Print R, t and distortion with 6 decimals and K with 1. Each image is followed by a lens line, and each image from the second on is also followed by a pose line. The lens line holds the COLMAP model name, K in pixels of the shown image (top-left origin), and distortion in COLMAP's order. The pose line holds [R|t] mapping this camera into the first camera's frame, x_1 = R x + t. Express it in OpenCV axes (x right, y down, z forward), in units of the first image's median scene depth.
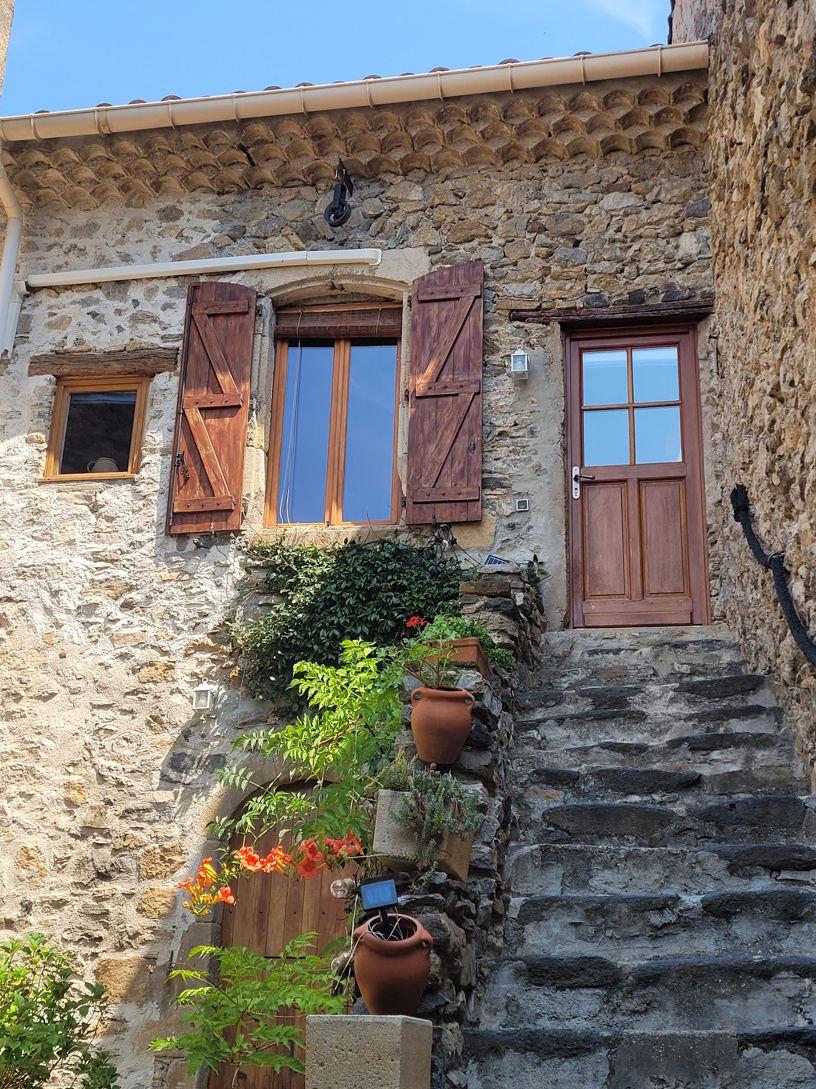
lens RADIAL K [[1375.3, 0, 407.7], [0, 1375.3, 544.4], [0, 0, 1]] dist [0.066102, 0.000000]
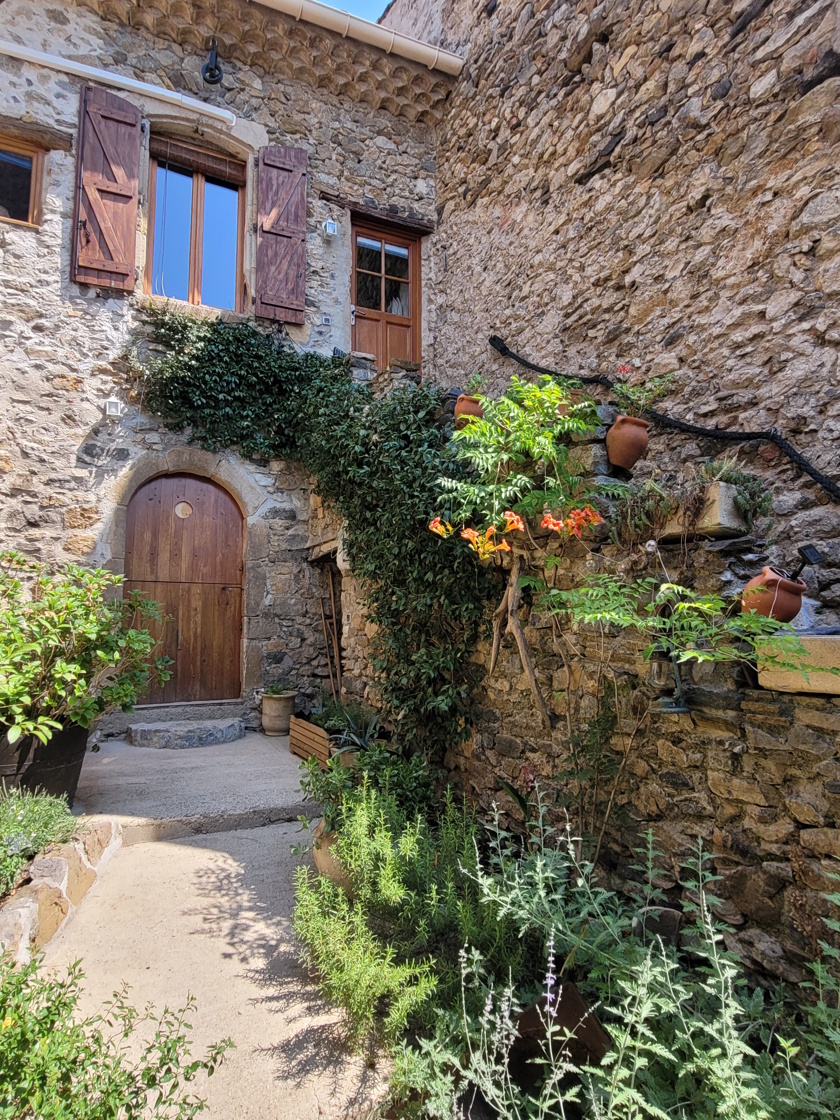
lens RADIAL K [[660.2, 0, 420.7], [0, 660.2, 558.2], [0, 0, 1]] dist [0.015264, -0.005159]
pose [[0.825509, 0.034391, 0.563341, -0.249953], [-0.175097, 0.964497, 0.197703, 0.066346], [-0.536541, -0.261845, 0.802222, 0.226748]]
